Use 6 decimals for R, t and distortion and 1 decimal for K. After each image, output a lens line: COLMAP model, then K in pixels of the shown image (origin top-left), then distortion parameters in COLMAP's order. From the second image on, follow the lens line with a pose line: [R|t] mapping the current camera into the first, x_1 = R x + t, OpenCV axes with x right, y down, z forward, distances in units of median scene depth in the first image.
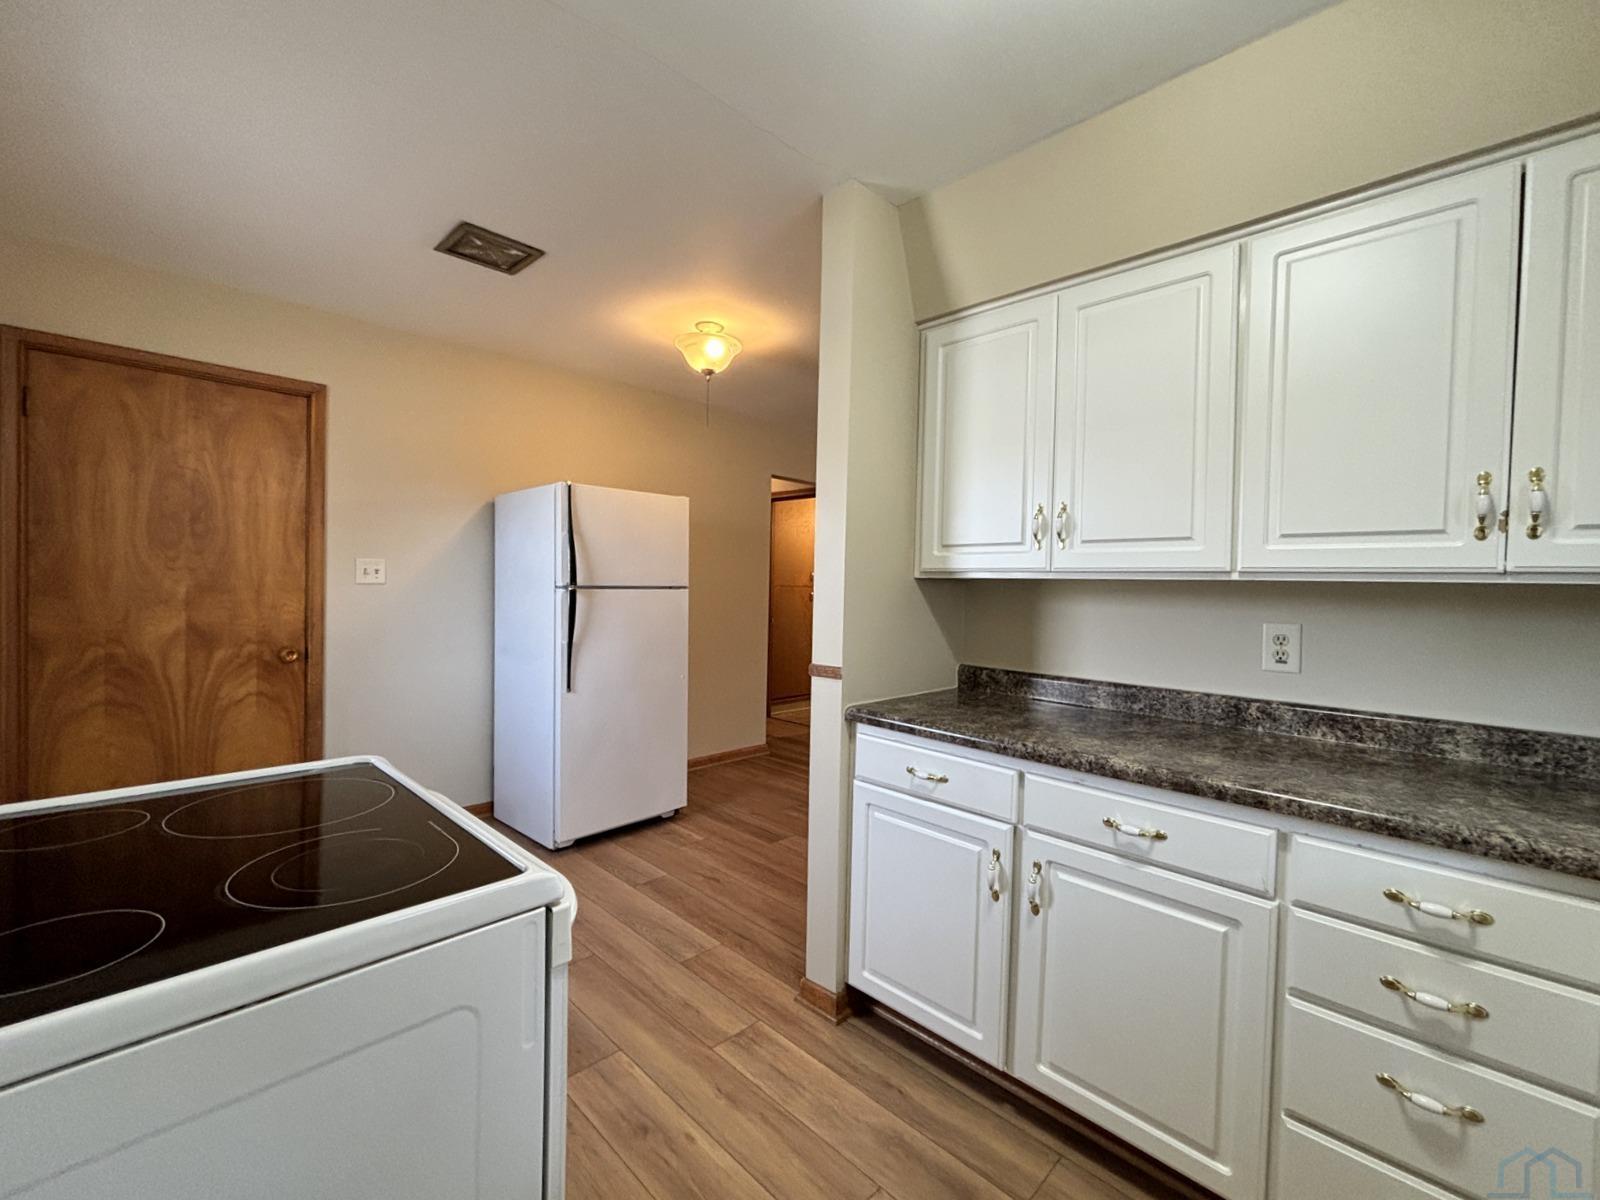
lens RADIAL K [[660.2, 0, 791.7], [0, 660.2, 595.8], [0, 0, 1]] dist [0.009639, -0.000037]
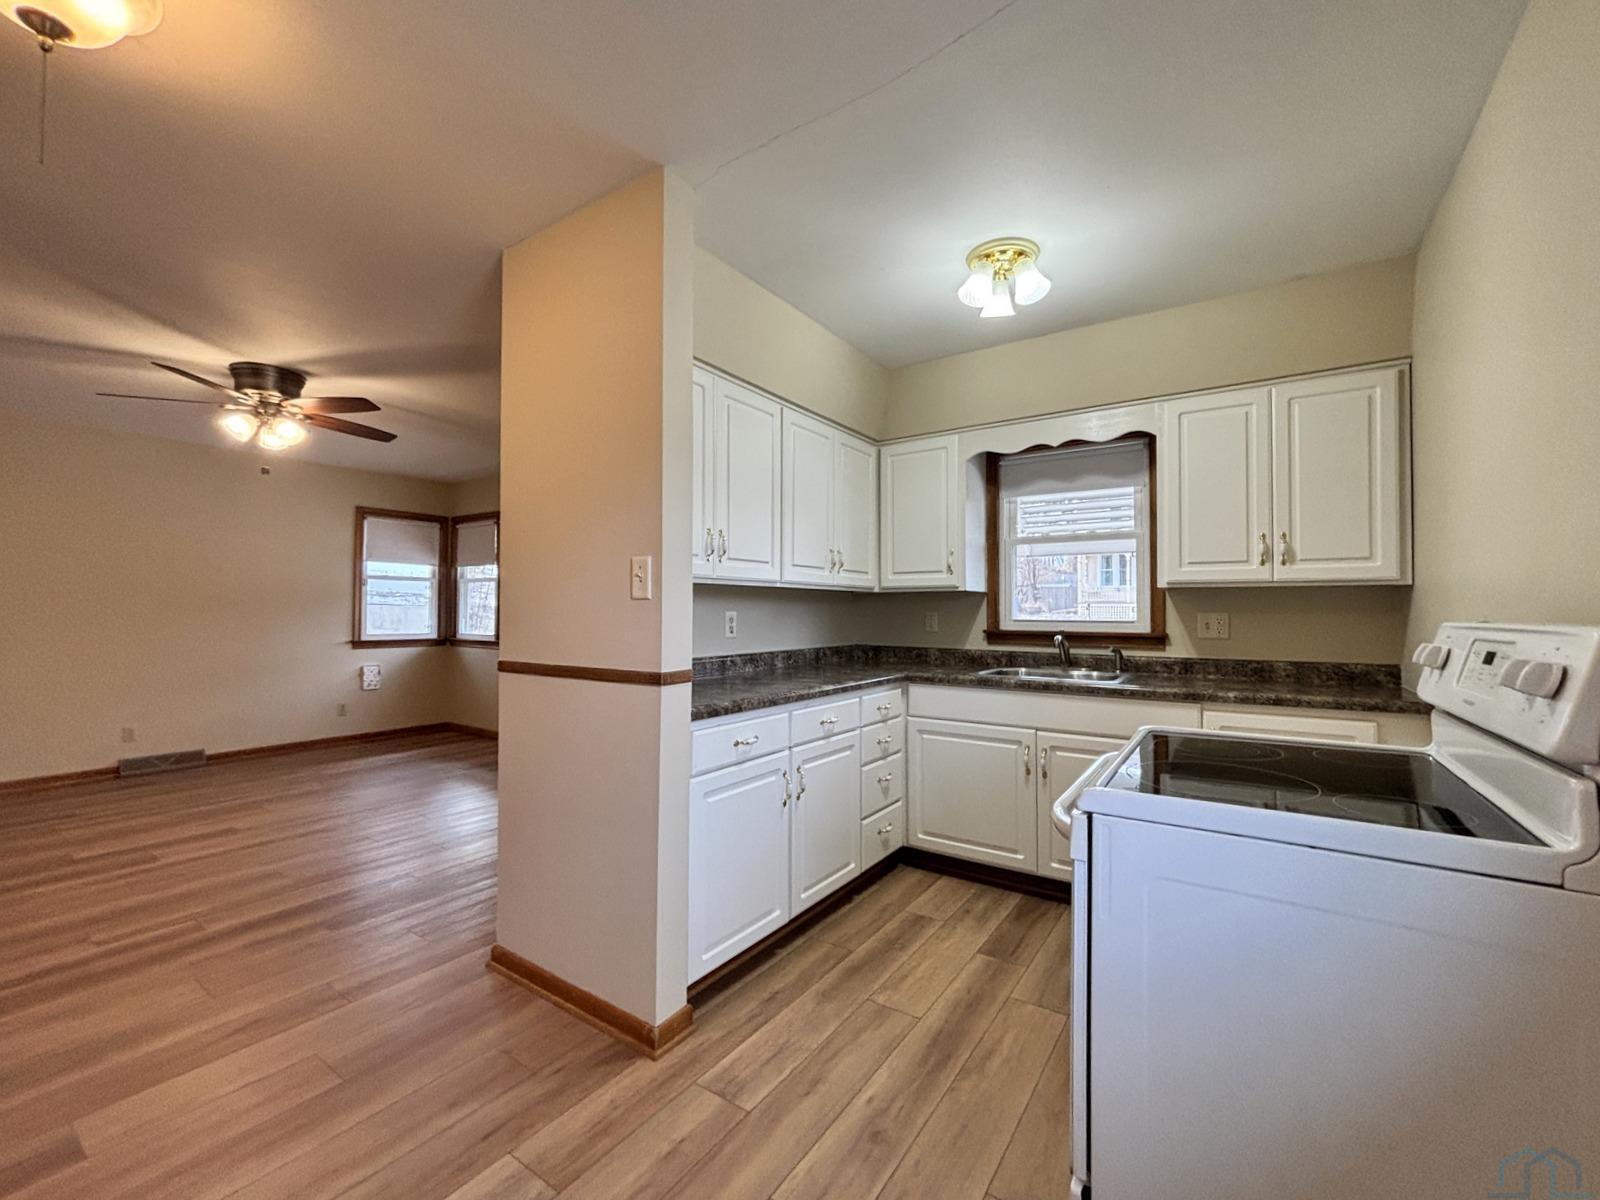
lens RADIAL K [[660.2, 0, 793.1], [0, 660.2, 598.6], [0, 0, 1]] dist [0.009639, -0.000037]
pose [[-0.133607, -0.009252, 0.990991, -1.098926], [0.023123, 0.999655, 0.012451, -0.008067], [-0.990765, 0.024579, -0.133347, 1.151452]]
